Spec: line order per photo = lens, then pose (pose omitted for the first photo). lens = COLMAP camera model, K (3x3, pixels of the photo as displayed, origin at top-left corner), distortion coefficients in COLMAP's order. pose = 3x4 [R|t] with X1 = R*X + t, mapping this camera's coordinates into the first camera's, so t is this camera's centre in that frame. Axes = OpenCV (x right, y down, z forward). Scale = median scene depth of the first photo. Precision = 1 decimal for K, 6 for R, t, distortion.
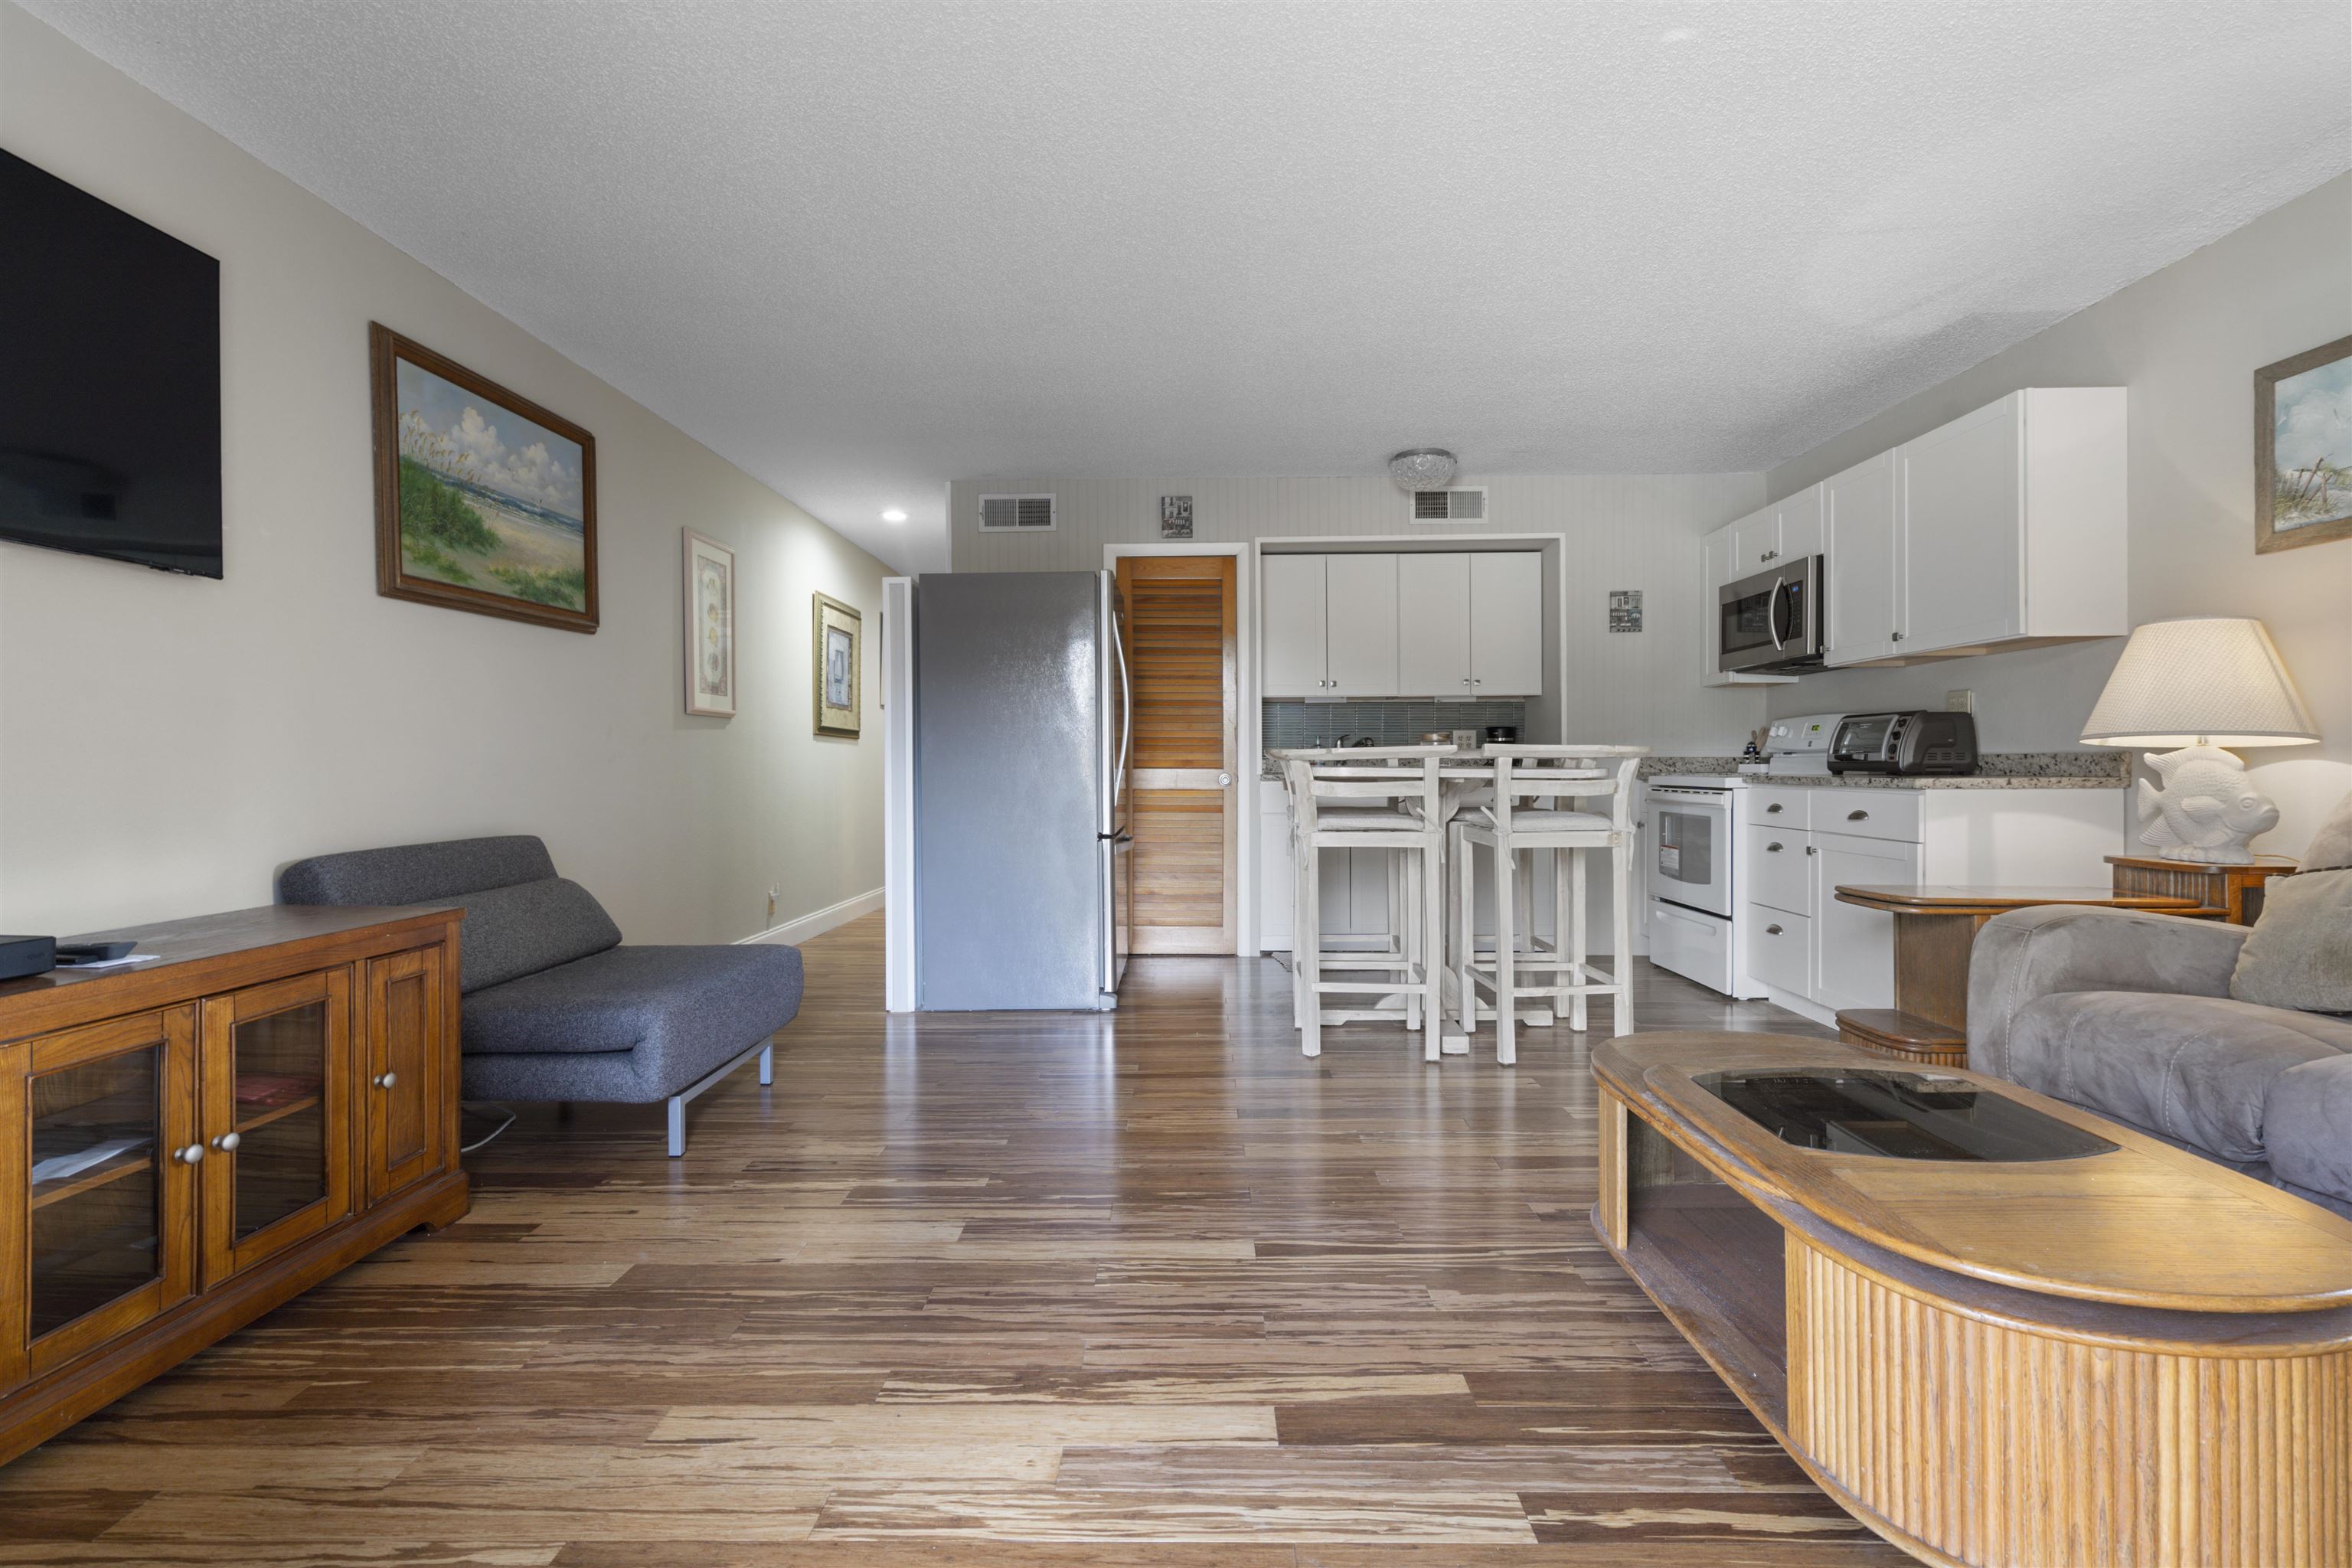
lens RADIAL K [[1072.8, 0, 1178.1], [0, 1072.8, 779.2], [0, 0, 1]] dist [-0.005944, 0.001662]
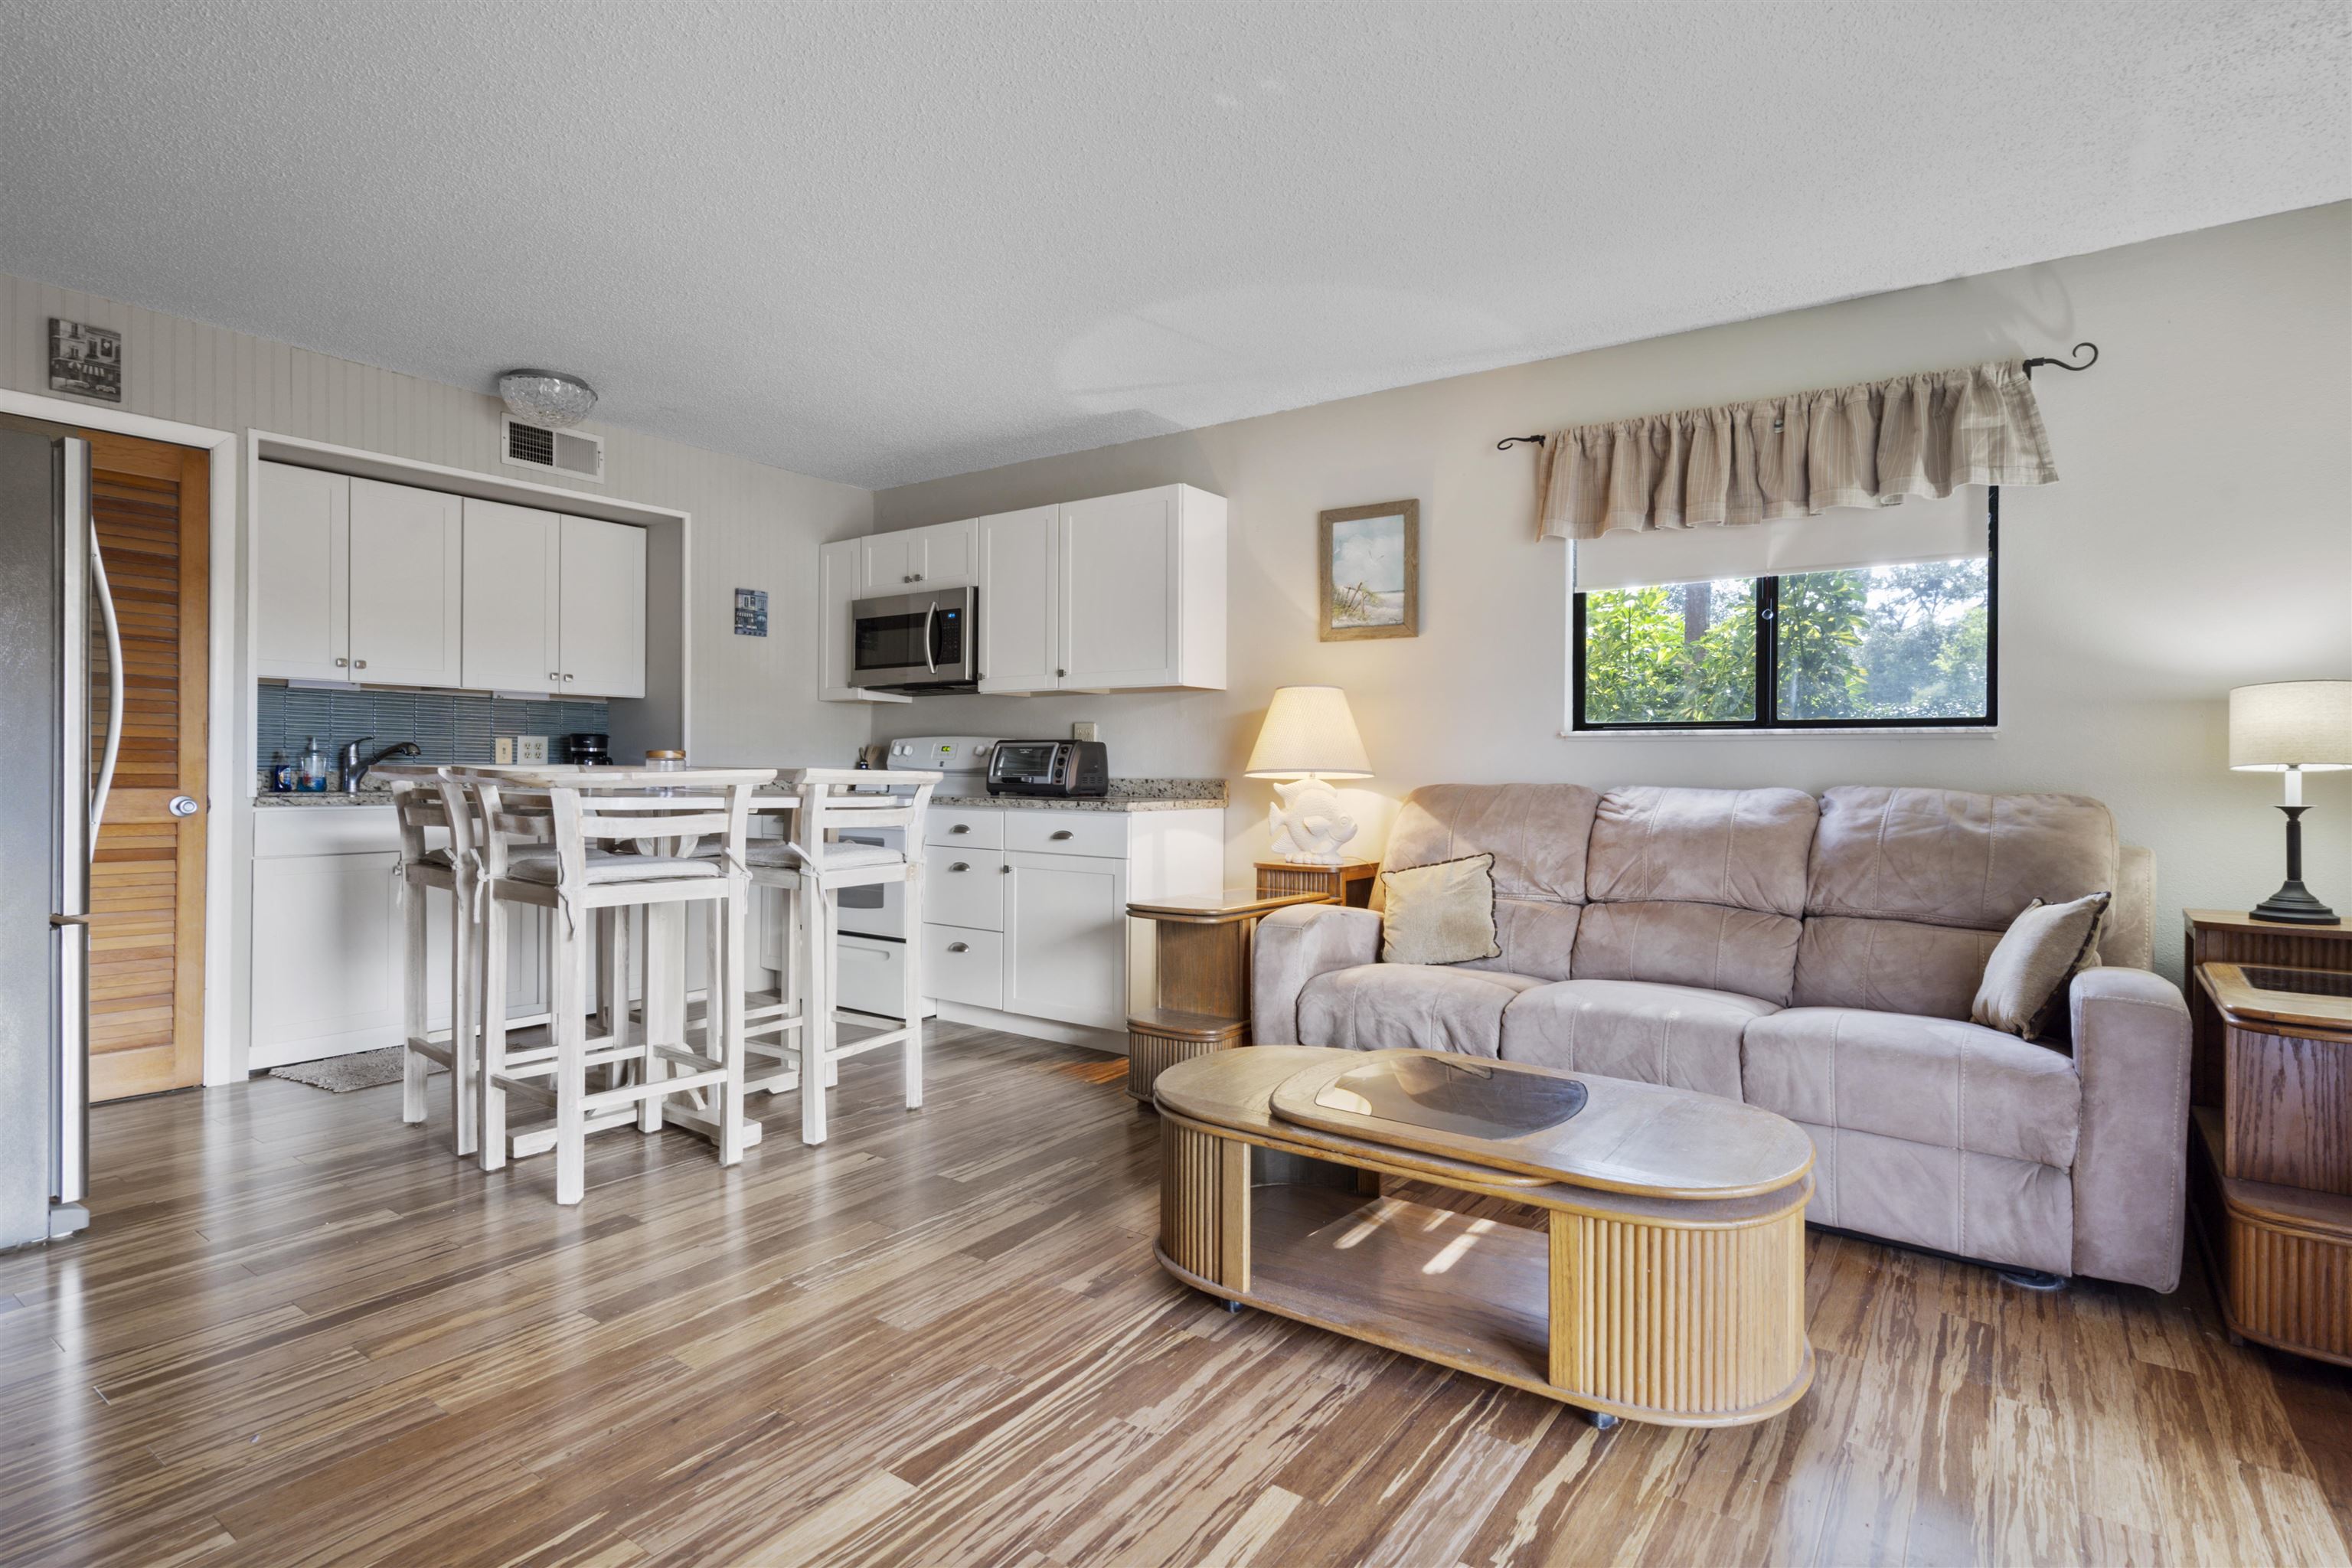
lens RADIAL K [[1157.7, 0, 1175.9], [0, 1157.7, 768.7], [0, 0, 1]] dist [-0.002536, 0.000631]
pose [[0.569961, 0.009322, 0.821619, -0.273429], [-0.000080, 0.999936, -0.011289, -0.020860], [-0.821672, 0.006368, 0.569926, 0.227503]]
